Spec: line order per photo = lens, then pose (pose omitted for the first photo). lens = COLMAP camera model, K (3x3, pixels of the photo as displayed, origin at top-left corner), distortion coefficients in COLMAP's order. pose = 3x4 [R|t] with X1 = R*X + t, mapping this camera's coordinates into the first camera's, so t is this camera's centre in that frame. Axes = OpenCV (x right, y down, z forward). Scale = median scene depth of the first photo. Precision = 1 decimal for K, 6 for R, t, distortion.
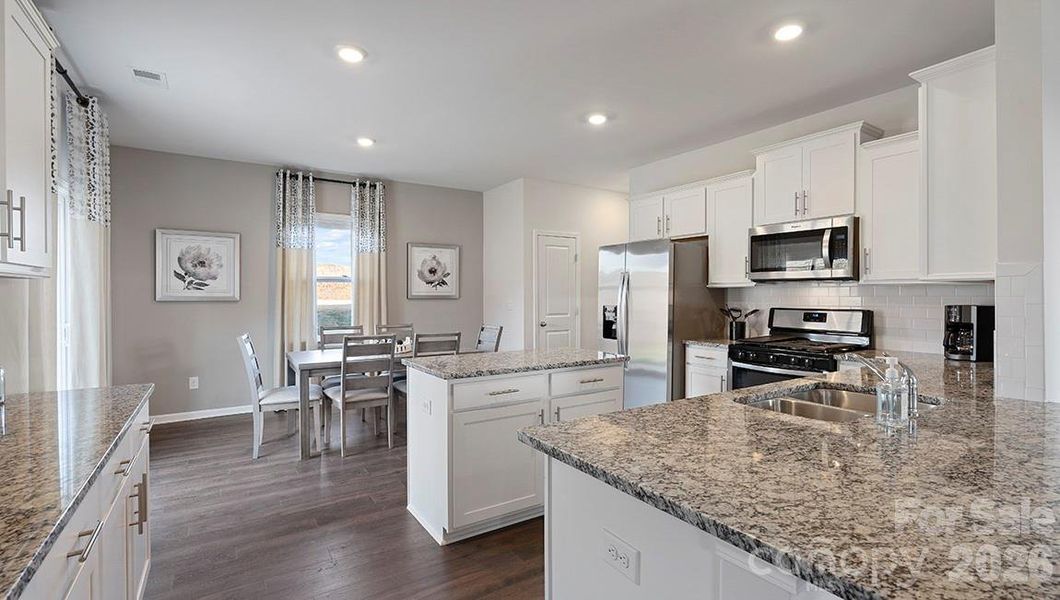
lens RADIAL K [[480.5, 0, 530.0], [0, 480.5, 300.0], [0, 0, 1]] dist [0.000782, 0.000192]
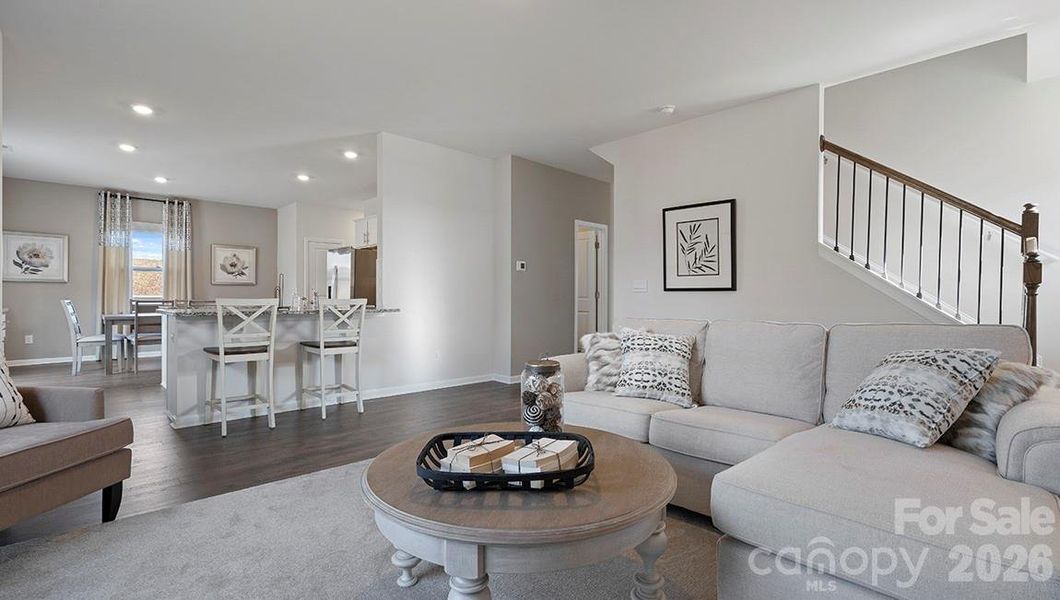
lens RADIAL K [[480.5, 0, 530.0], [0, 480.5, 300.0], [0, 0, 1]] dist [0.000782, 0.000192]
pose [[0.981056, 0.002938, 0.193701, 0.444872], [-0.001708, 0.999977, -0.006514, 0.058434], [-0.193716, 0.006060, 0.981039, -0.635166]]
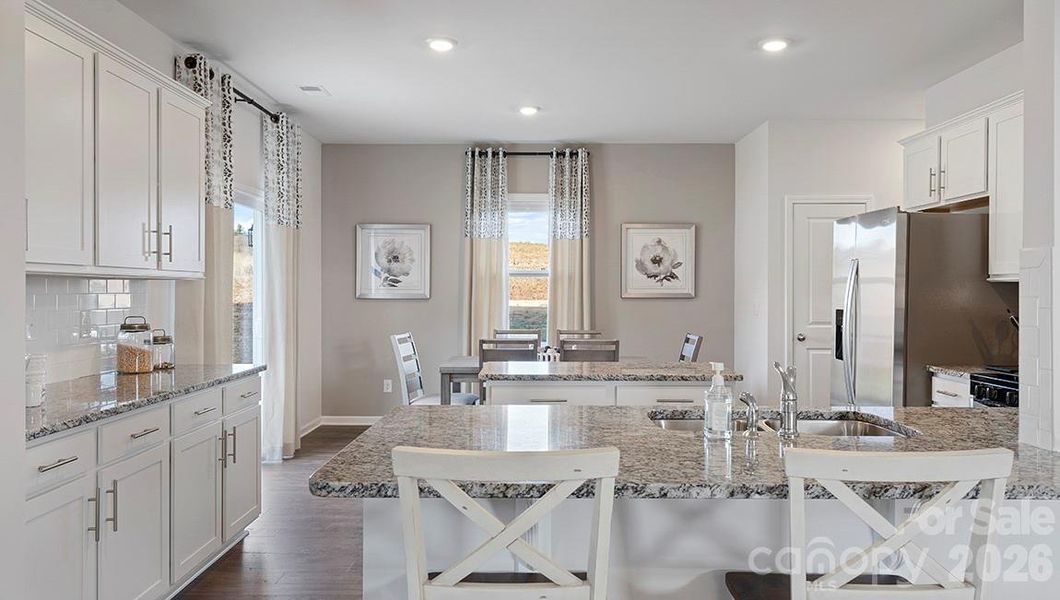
lens RADIAL K [[779.2, 0, 528.7], [0, 779.2, 296.0], [0, 0, 1]] dist [0.003084, 0.001288]
pose [[0.836141, 0.004865, -0.548493, 0.340370], [-0.008802, 0.999951, -0.004549, 0.001247], [0.548444, 0.008631, 0.836142, -0.113871]]
